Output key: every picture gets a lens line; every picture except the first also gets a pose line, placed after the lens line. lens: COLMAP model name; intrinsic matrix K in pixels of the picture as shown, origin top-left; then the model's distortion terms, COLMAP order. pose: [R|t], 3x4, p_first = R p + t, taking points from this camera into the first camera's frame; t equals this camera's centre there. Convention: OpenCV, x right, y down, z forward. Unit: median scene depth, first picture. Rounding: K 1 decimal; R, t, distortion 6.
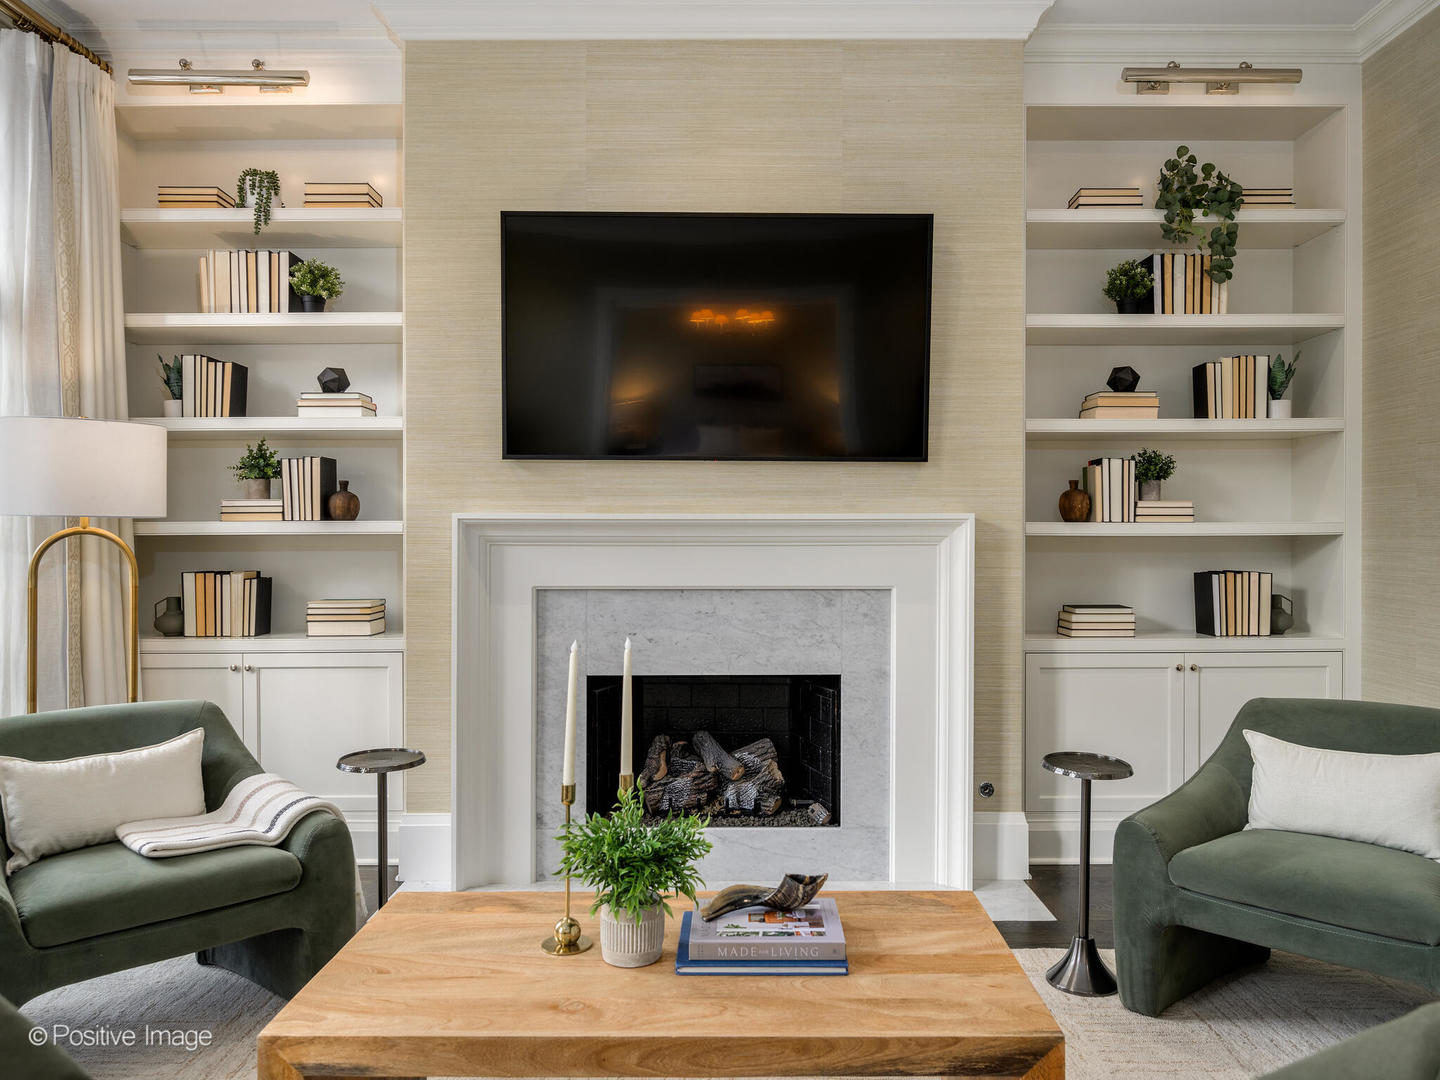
lens RADIAL K [[1057.1, 0, 720.0], [0, 1057.1, 540.0], [0, 0, 1]] dist [-0.001536, -0.003069]
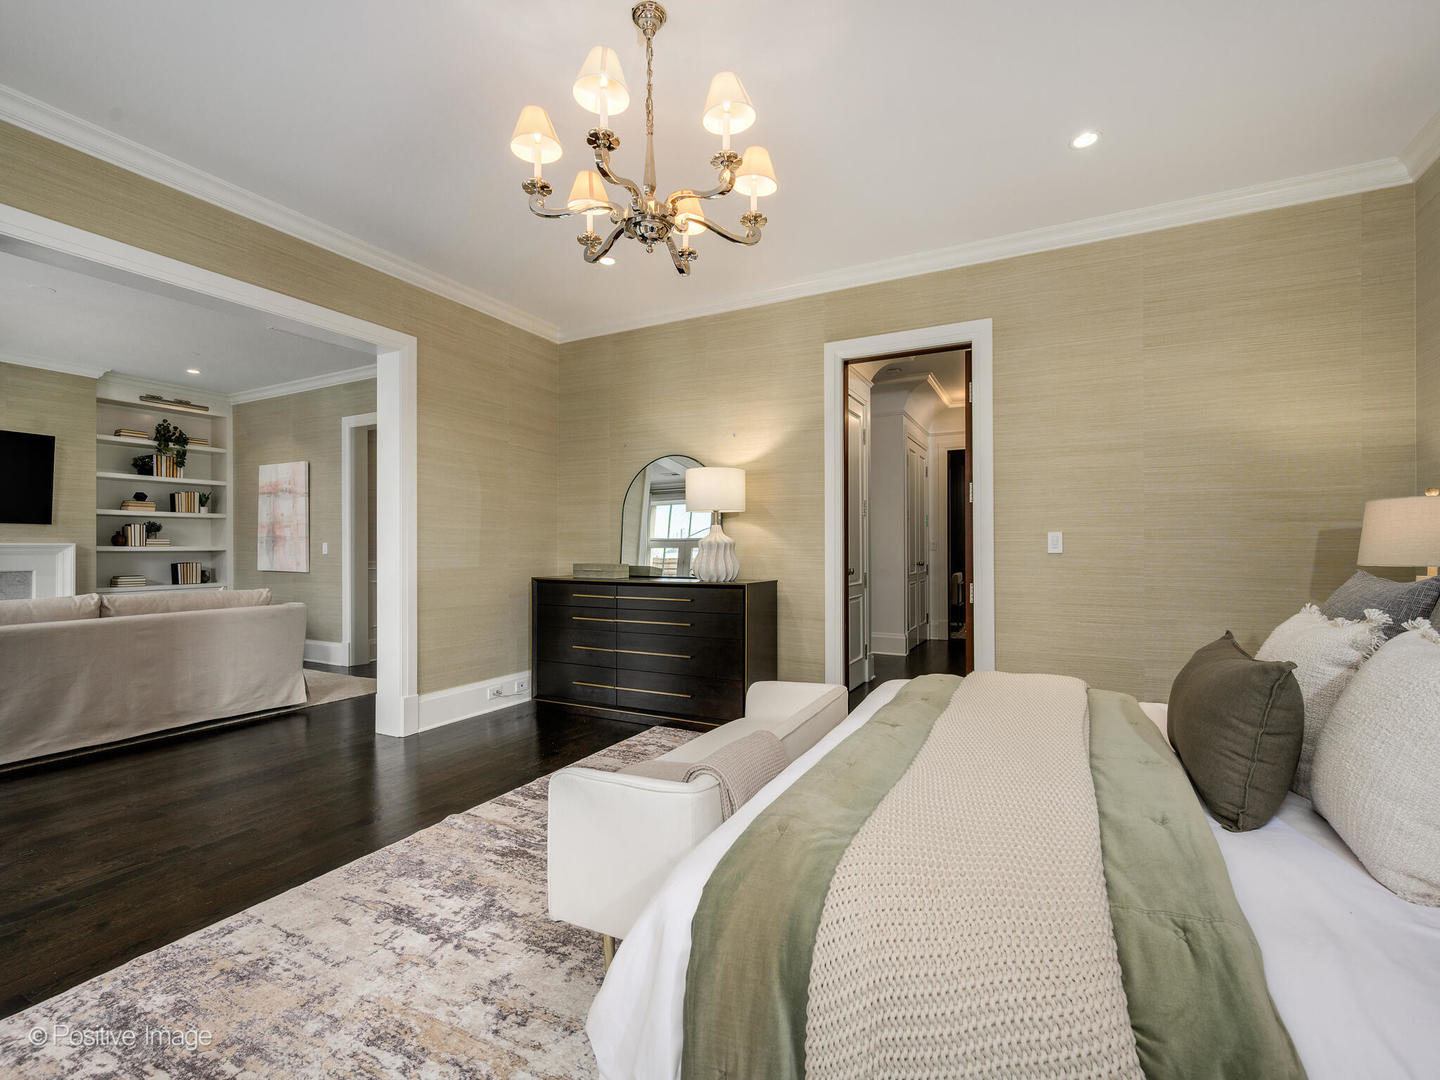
lens RADIAL K [[641.9, 0, 721.2], [0, 641.9, 547.9], [0, 0, 1]] dist [0.001954, 0.000594]
pose [[0.445798, -0.000409, 0.895134, -0.511714], [0.011590, 0.999919, -0.005315, 0.015957], [-0.895059, 0.012744, 0.445766, -1.272338]]
